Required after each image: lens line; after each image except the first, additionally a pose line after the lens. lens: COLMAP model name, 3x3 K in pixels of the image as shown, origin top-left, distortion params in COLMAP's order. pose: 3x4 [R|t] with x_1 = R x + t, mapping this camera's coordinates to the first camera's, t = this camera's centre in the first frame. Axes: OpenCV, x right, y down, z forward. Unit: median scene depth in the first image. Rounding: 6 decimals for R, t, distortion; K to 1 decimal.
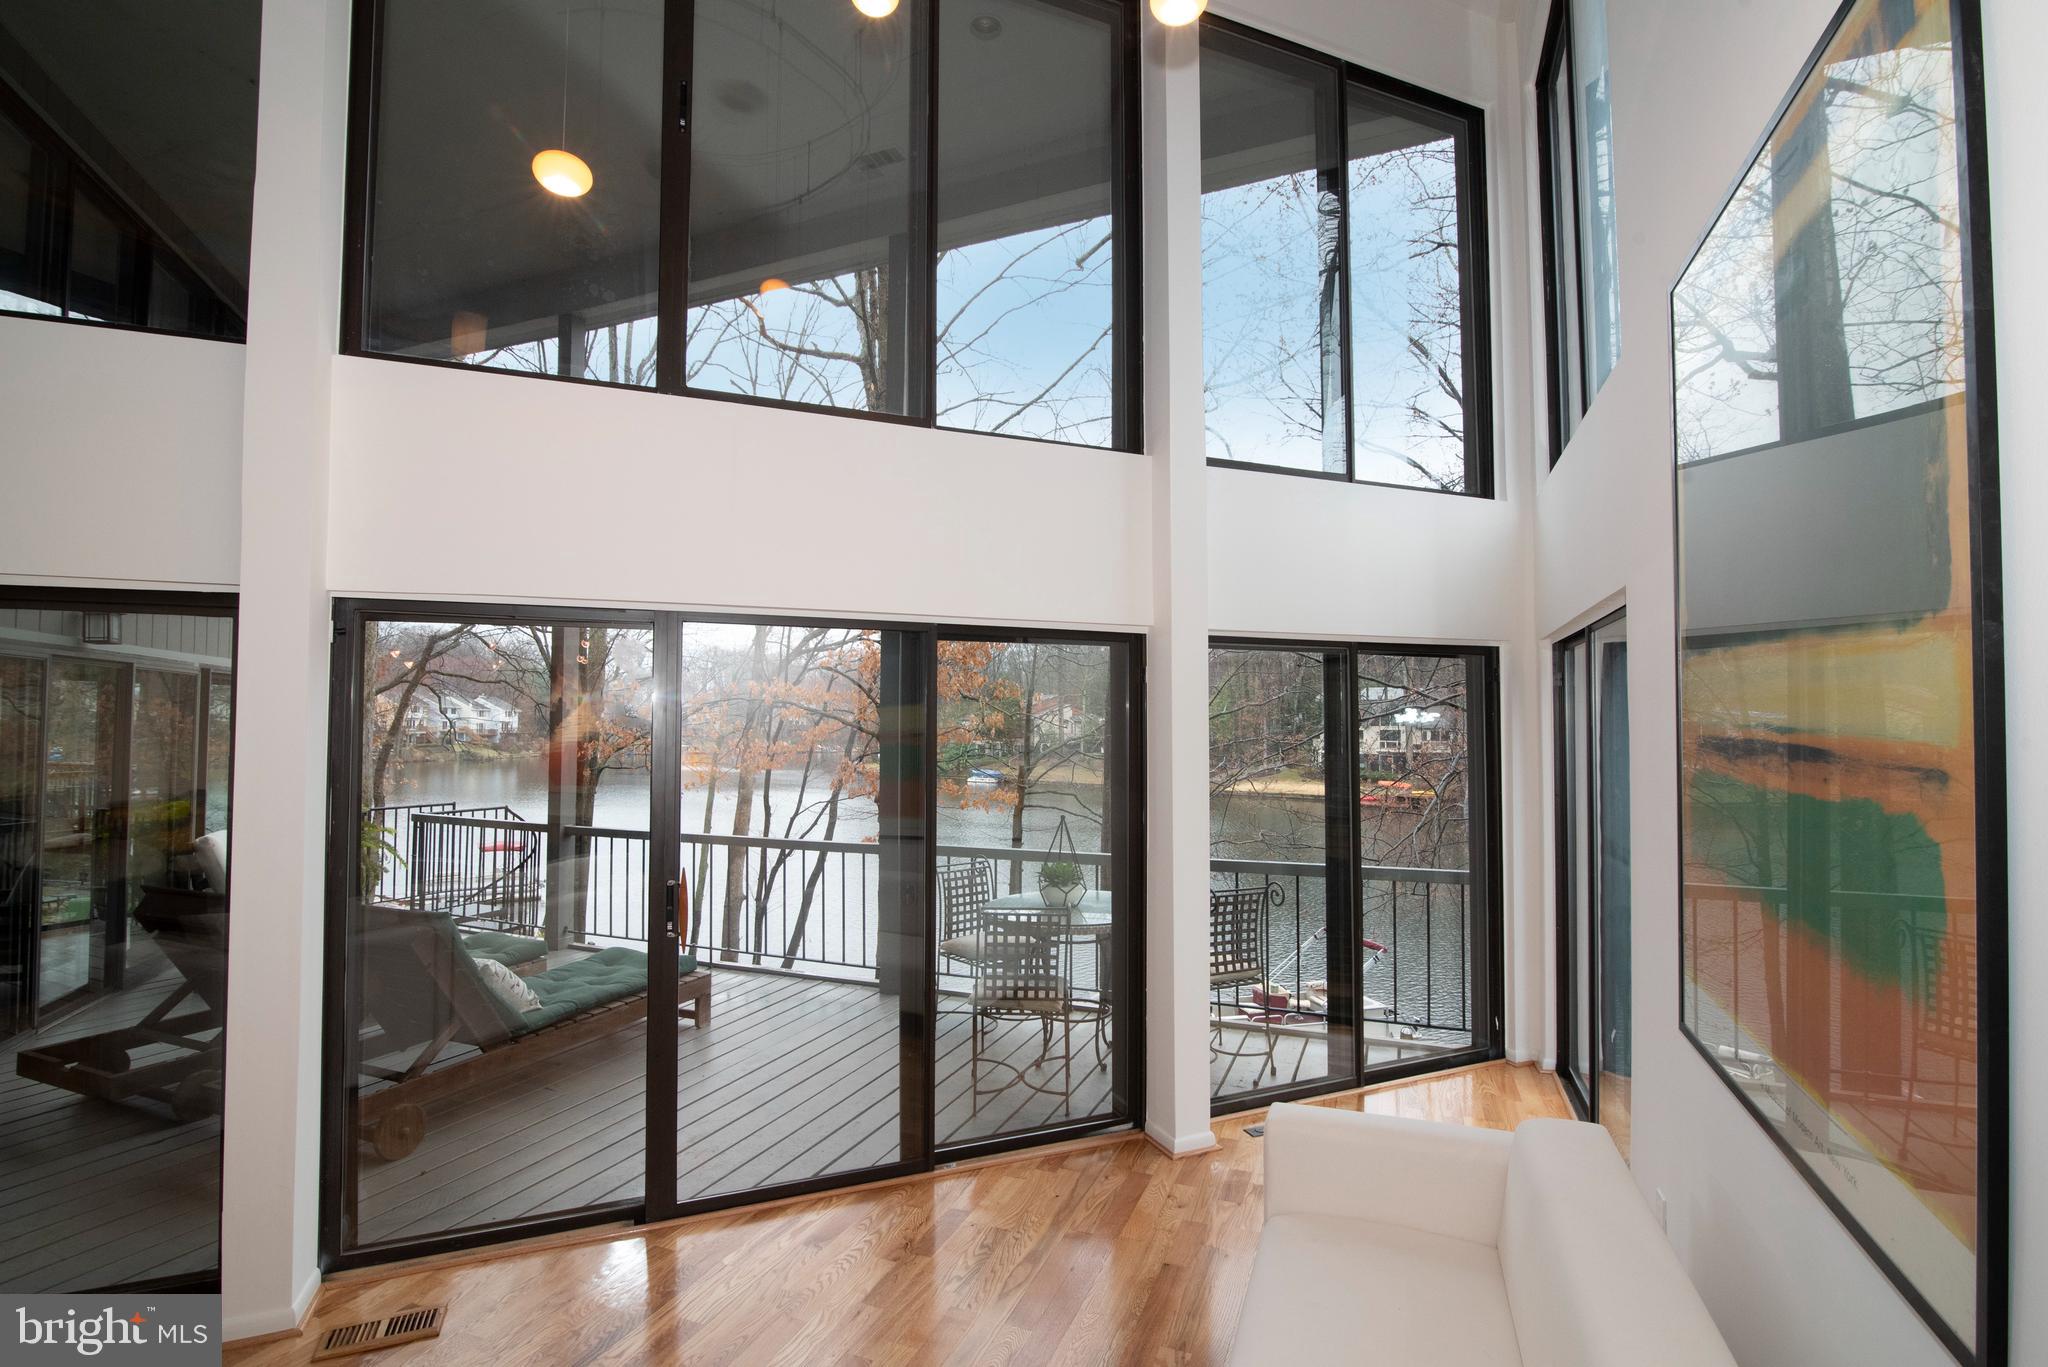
lens RADIAL K [[932.4, 0, 1019.5], [0, 932.4, 689.2], [0, 0, 1]] dist [-0.019125, 0.000997]
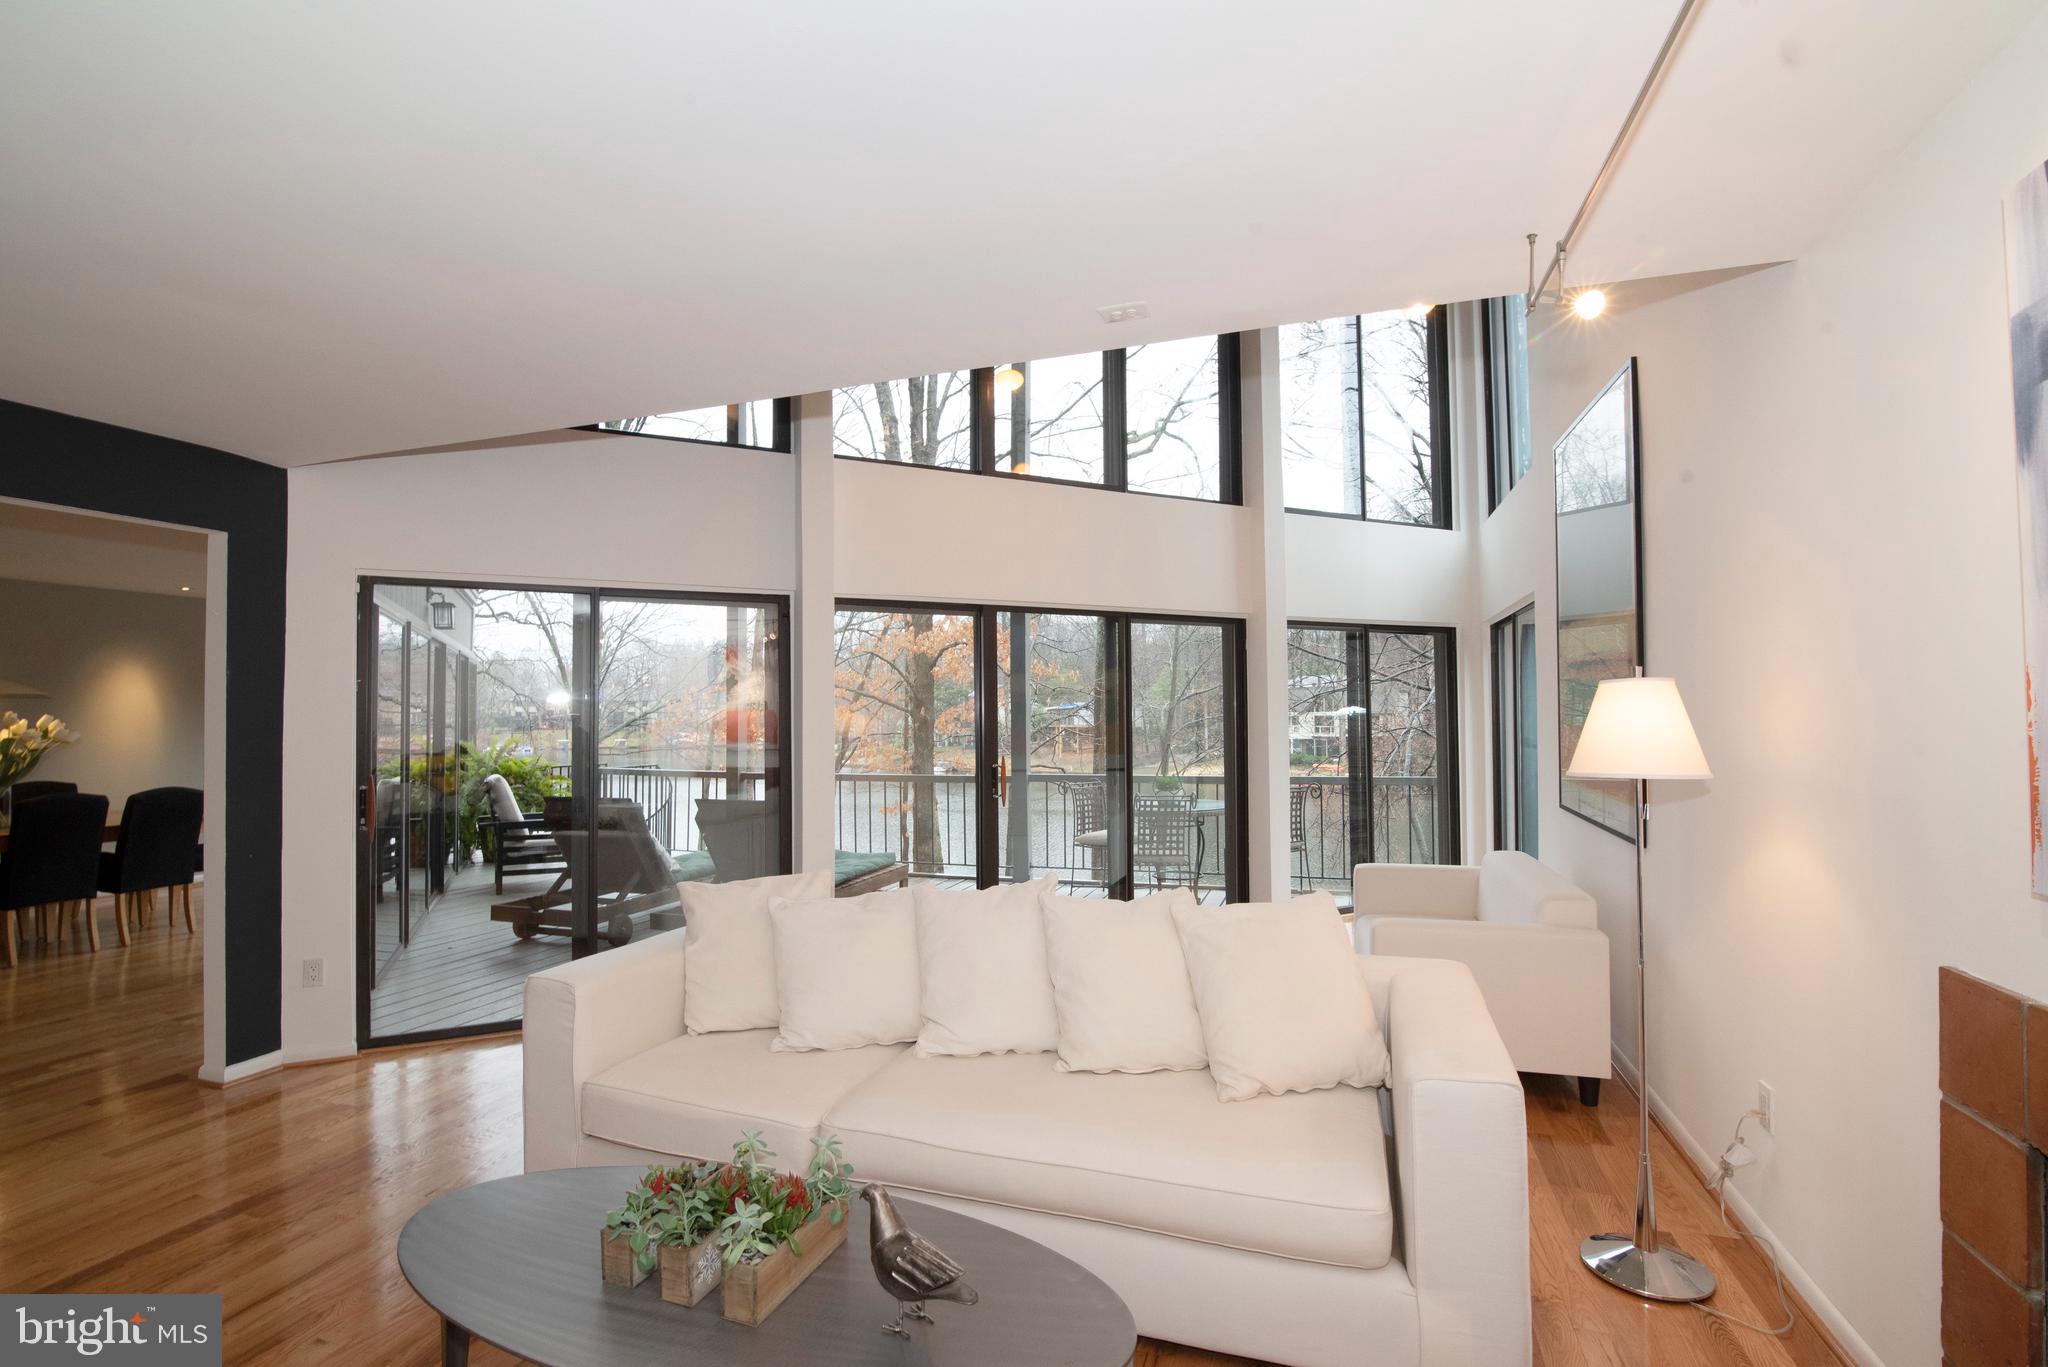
lens RADIAL K [[932.4, 0, 1028.7], [0, 932.4, 687.9], [0, 0, 1]] dist [-0.019125, 0.000997]
pose [[0.997283, -0.006306, 0.073390, -0.341216], [0.005575, 0.999933, 0.010162, 0.038978], [-0.073449, -0.009725, 0.997252, -0.544573]]
